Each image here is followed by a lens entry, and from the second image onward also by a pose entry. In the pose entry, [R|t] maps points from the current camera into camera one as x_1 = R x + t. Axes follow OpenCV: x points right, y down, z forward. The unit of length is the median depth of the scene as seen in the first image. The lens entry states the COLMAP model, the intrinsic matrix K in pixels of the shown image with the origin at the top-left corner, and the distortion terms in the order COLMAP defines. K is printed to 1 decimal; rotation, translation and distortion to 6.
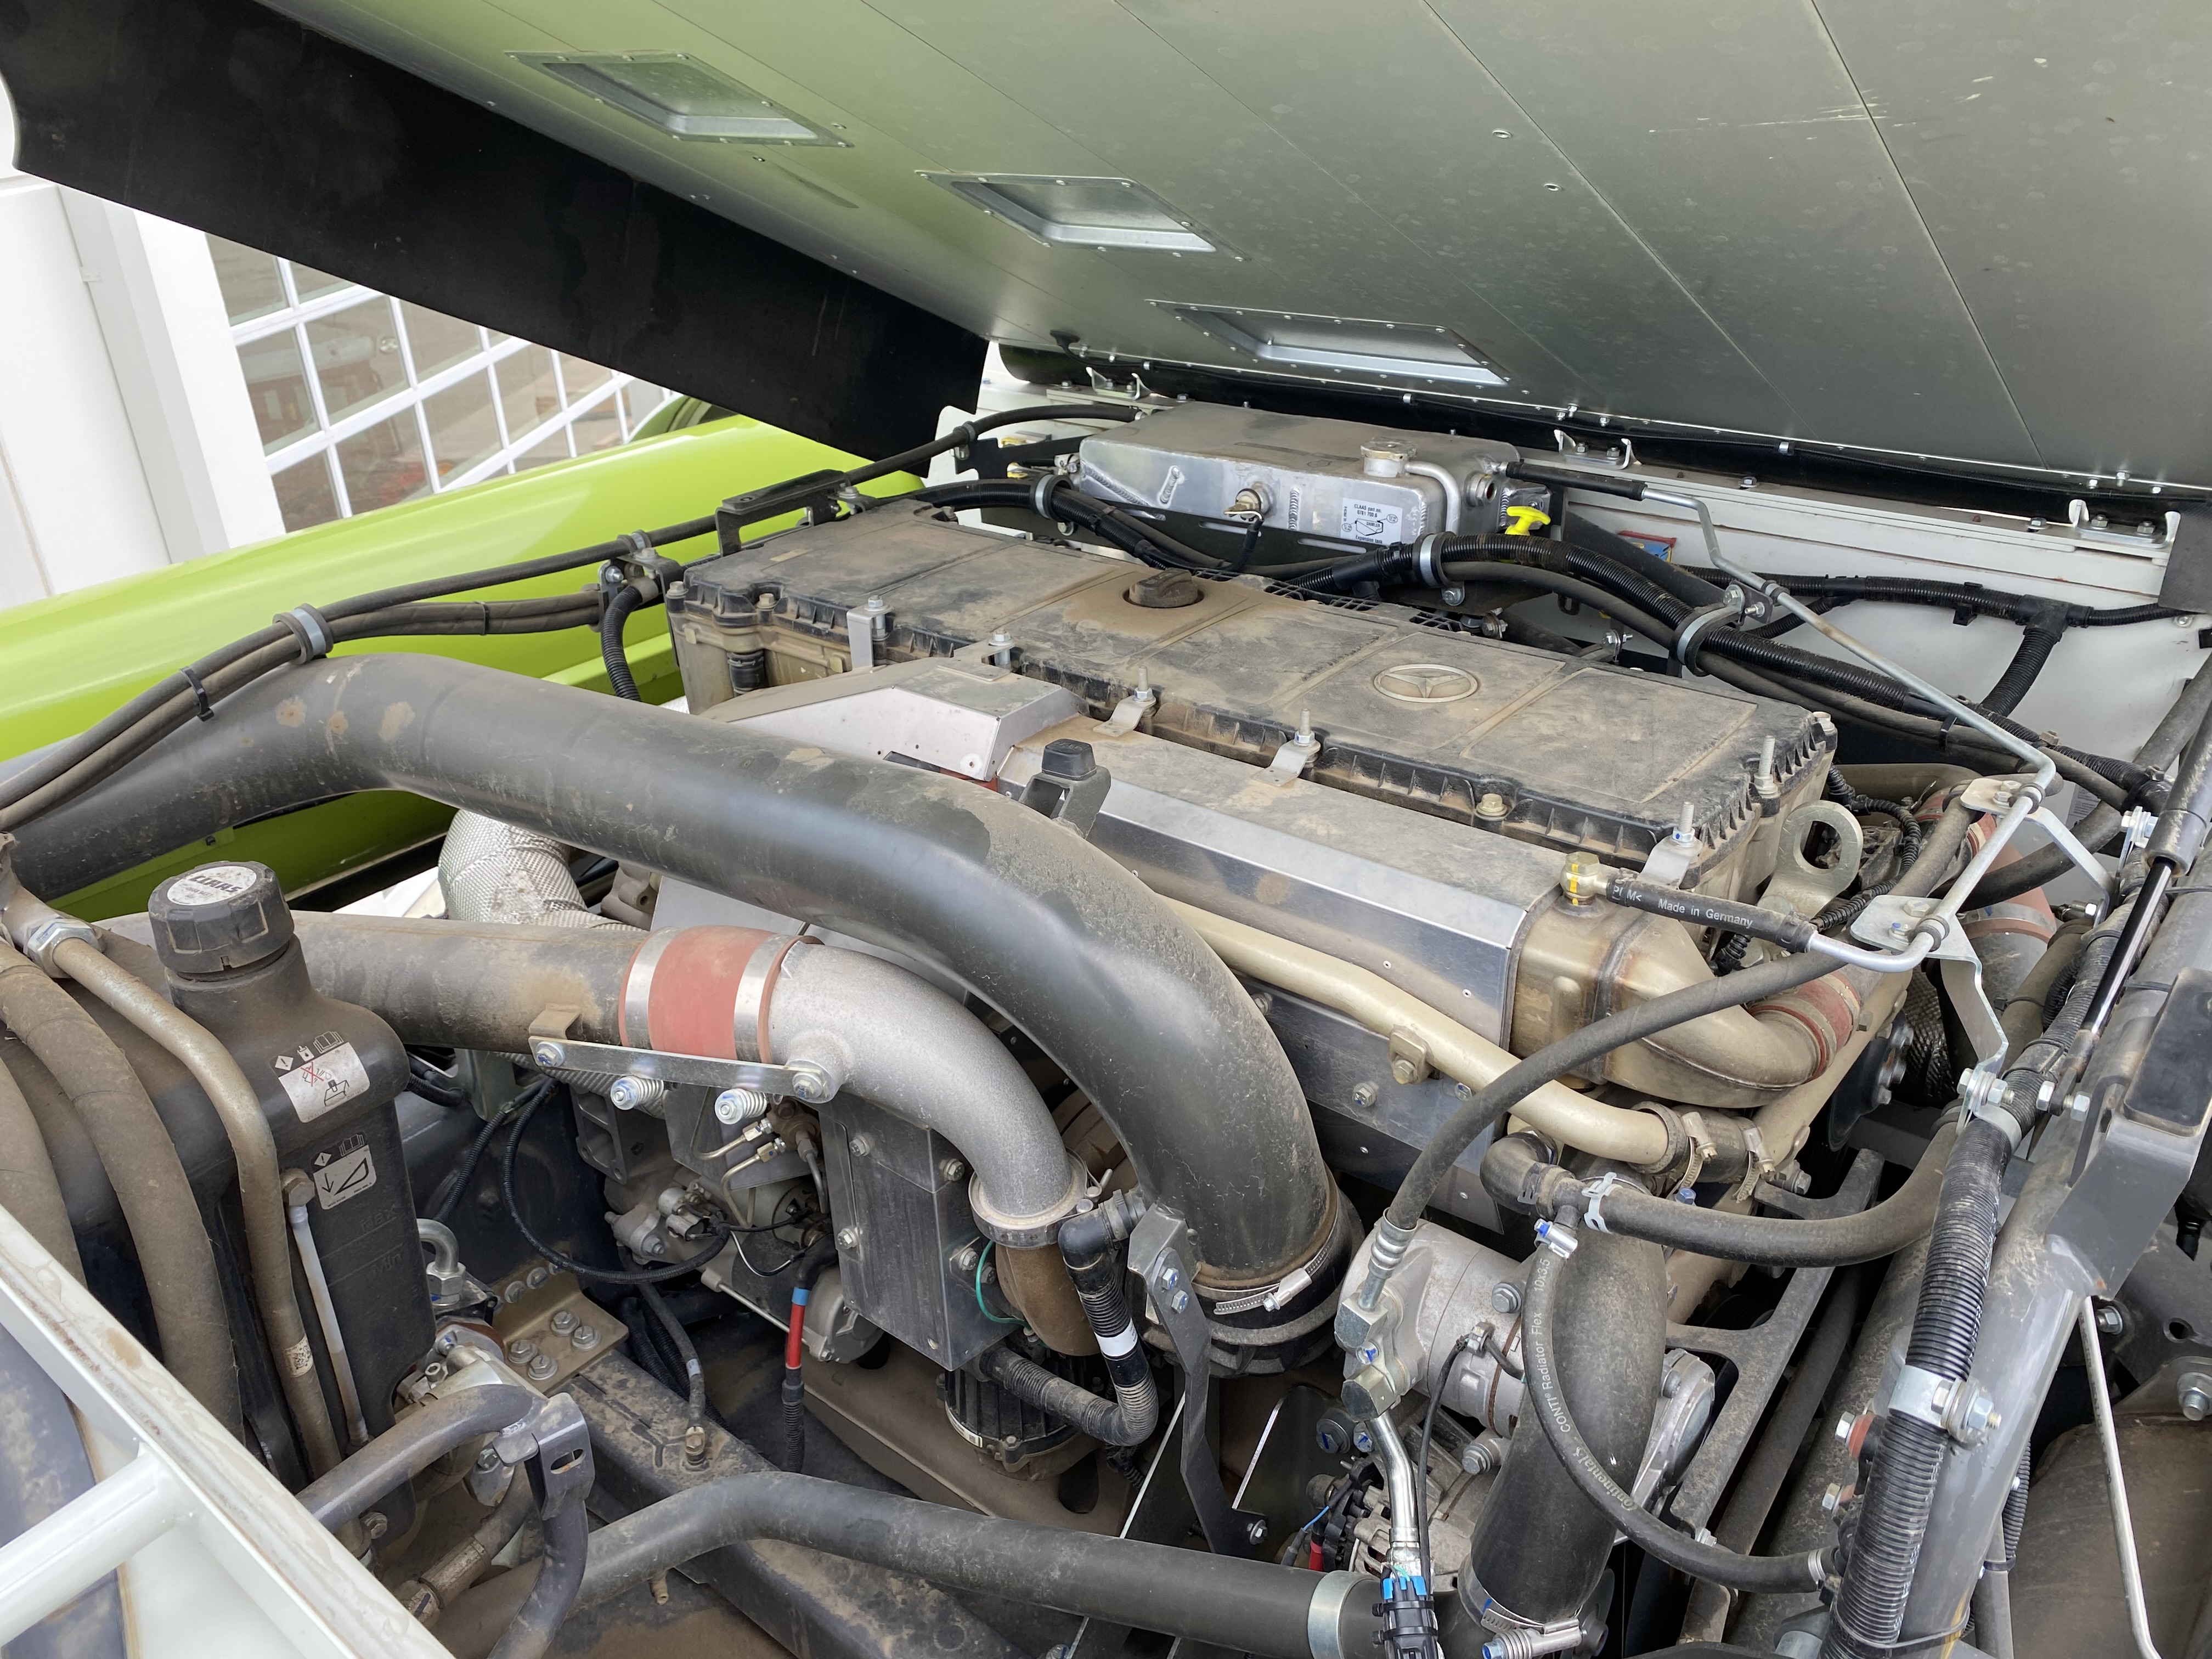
lens RADIAL K [[1644.5, 0, 1106.0], [0, 1644.5, 829.5], [0, 0, 1]] dist [0.023264, -0.043990]
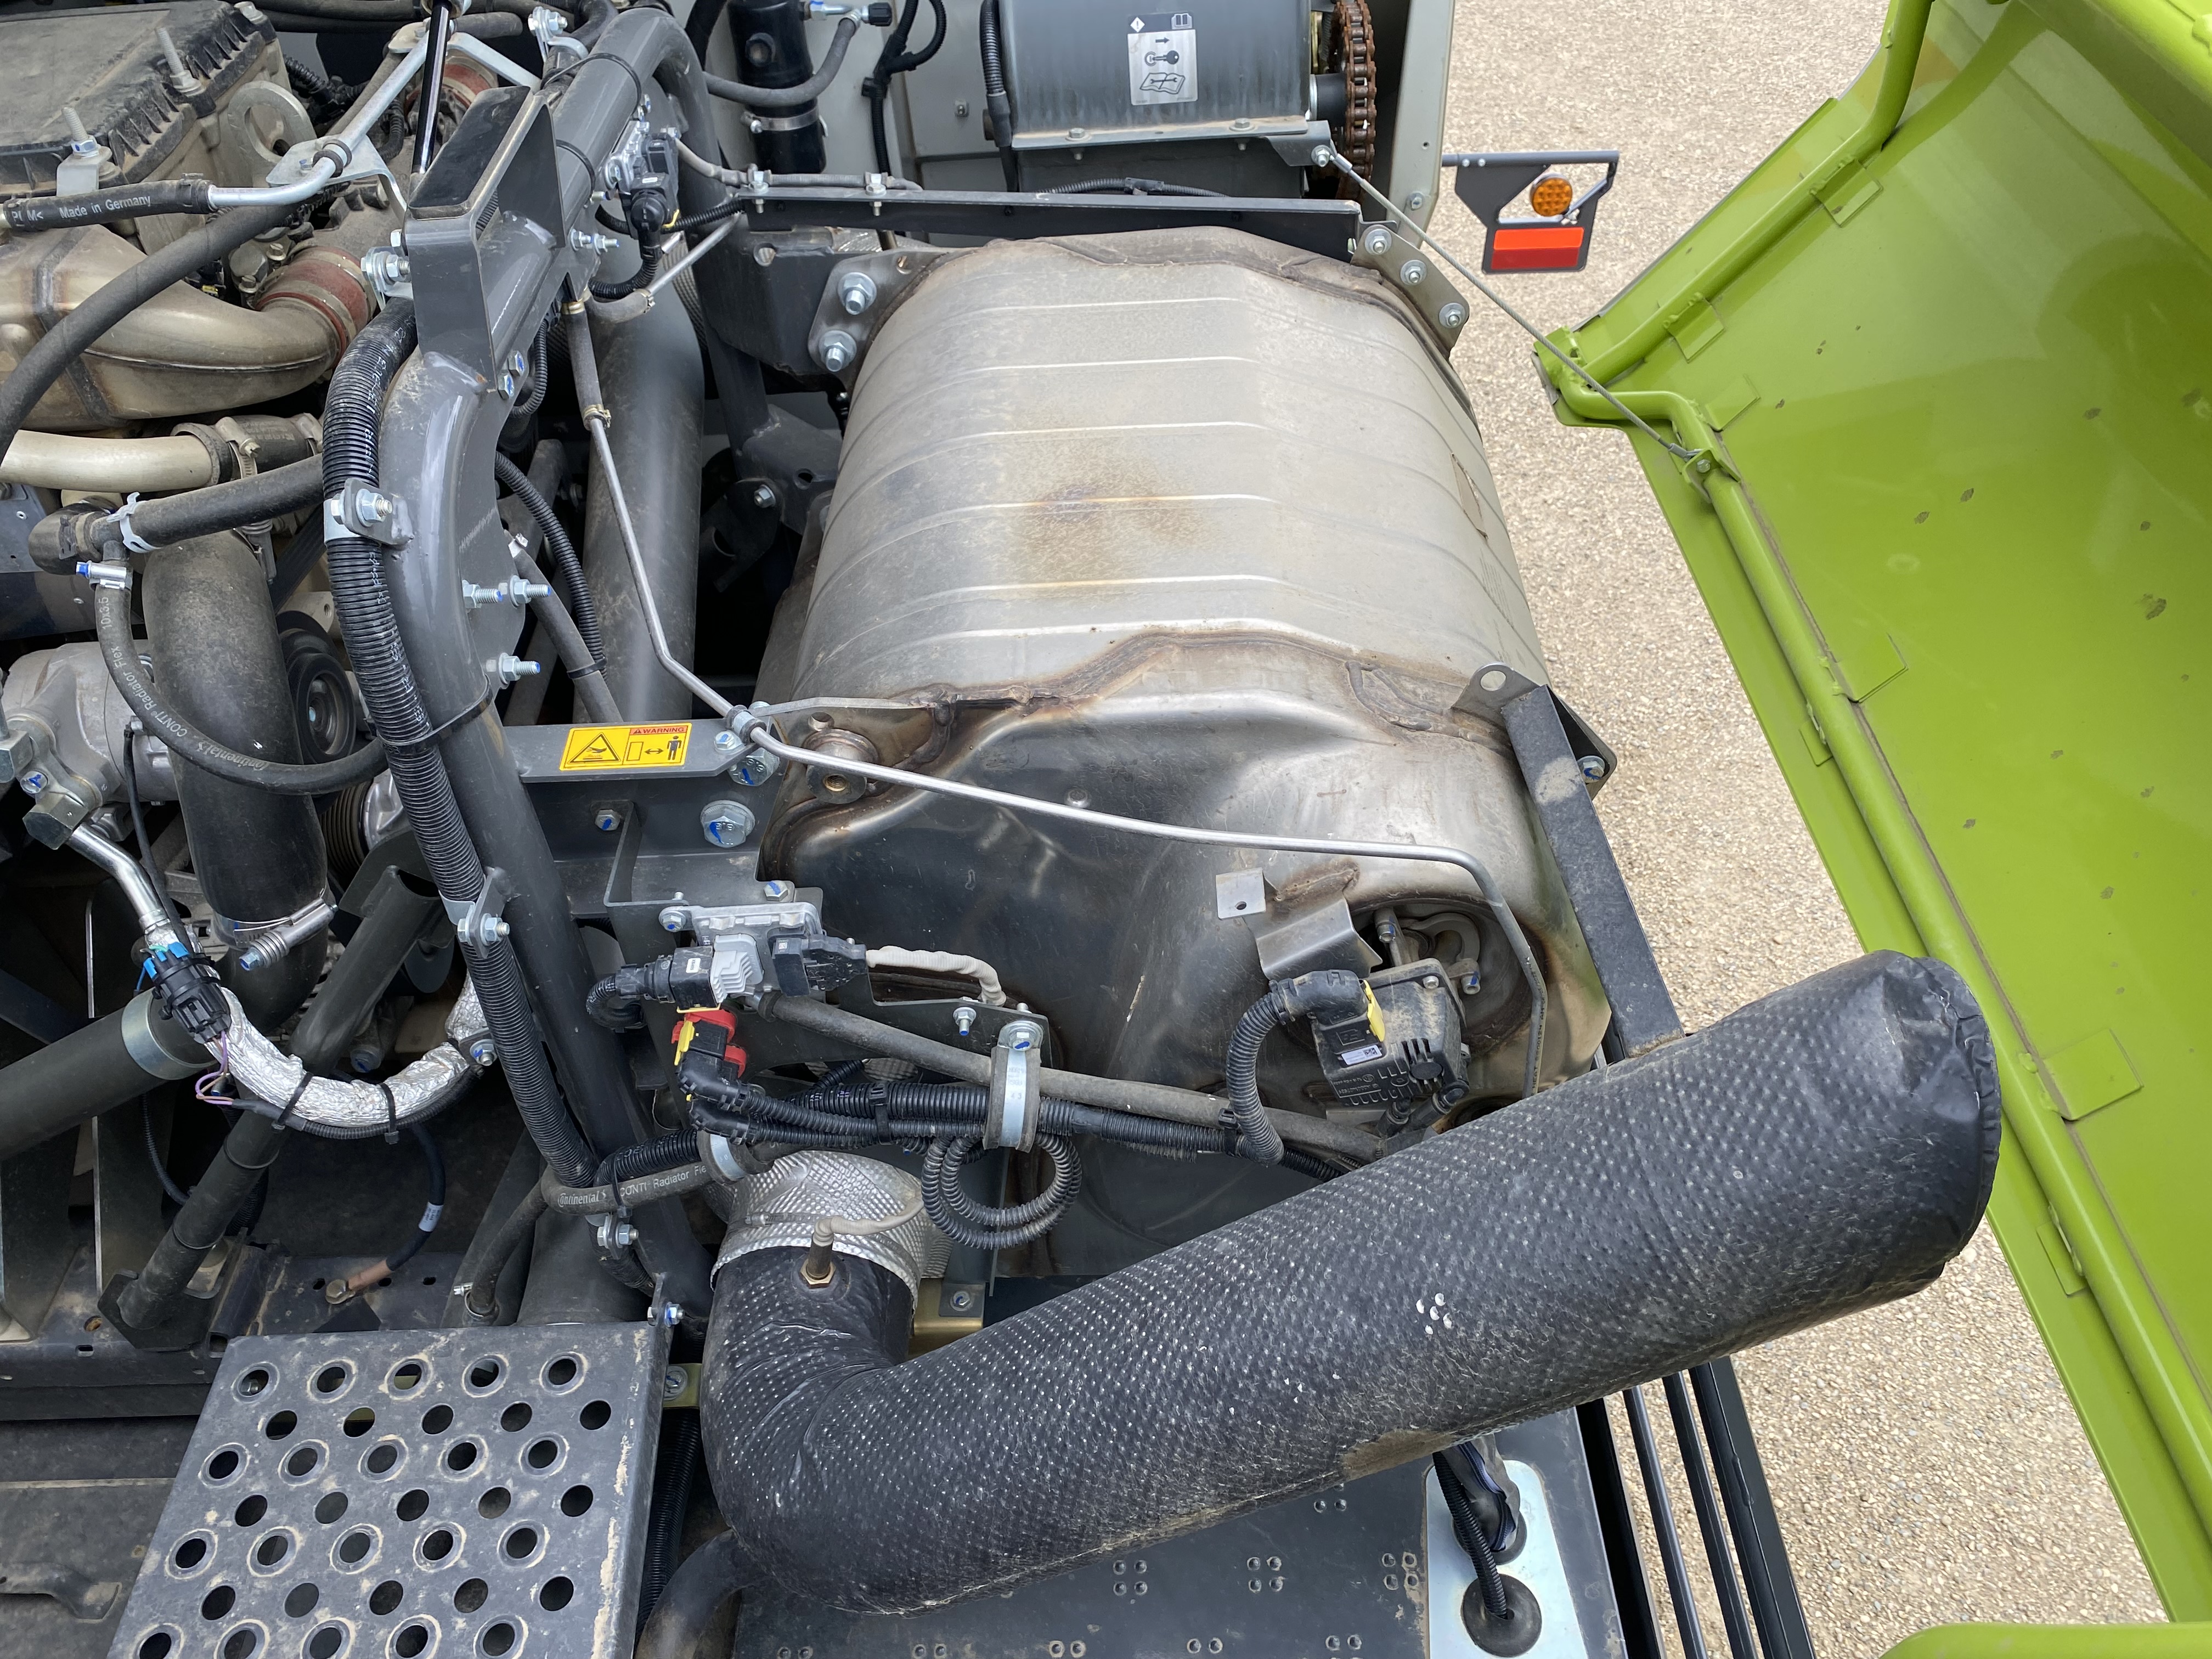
lens RADIAL K [[1644.5, 0, 1106.0], [0, 1644.5, 829.5], [0, 0, 1]] dist [0.023264, -0.043990]
pose [[0.779949, -0.454746, 0.429983, 0.233243], [0.321571, 0.880609, 0.348022, 0.219096], [-0.536909, -0.133169, 0.833064, -0.160992]]
